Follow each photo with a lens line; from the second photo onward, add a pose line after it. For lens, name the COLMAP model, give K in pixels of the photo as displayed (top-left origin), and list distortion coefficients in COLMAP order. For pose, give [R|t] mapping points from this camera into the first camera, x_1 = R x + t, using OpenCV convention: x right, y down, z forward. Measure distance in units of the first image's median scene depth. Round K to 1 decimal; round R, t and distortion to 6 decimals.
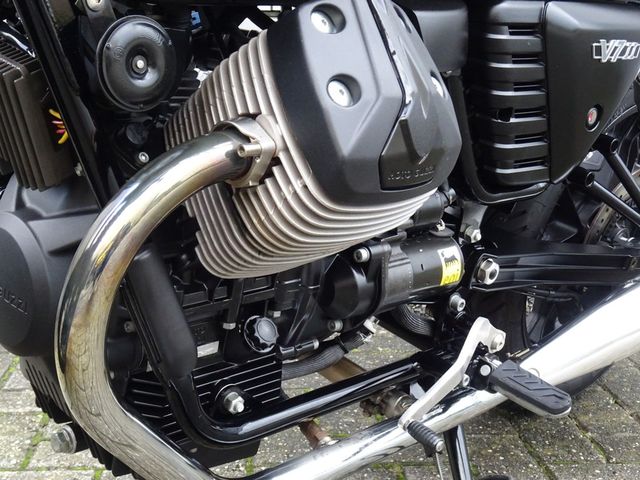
lens RADIAL K [[998.8, 0, 320.9], [0, 998.8, 239.9], [0, 0, 1]] dist [-0.006019, 0.000000]
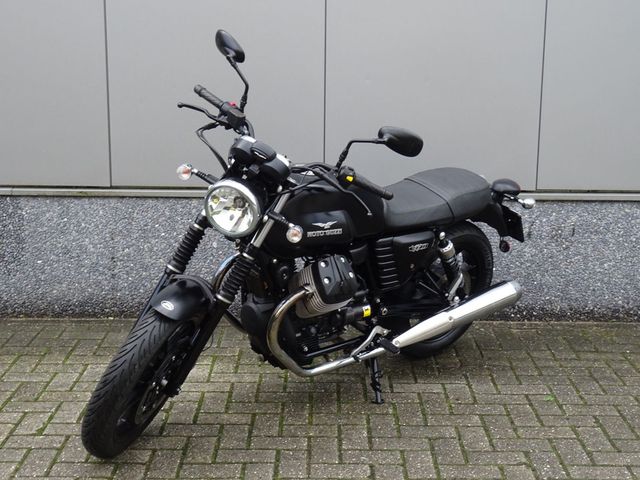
lens RADIAL K [[998.8, 0, 319.0], [0, 998.8, 239.8], [0, 0, 1]] dist [-0.006019, 0.000000]
pose [[0.995850, 0.001206, -0.090999, 0.304322], [0.001005, 0.999705, 0.024248, -0.336718], [0.091001, -0.024239, 0.995556, -2.717069]]
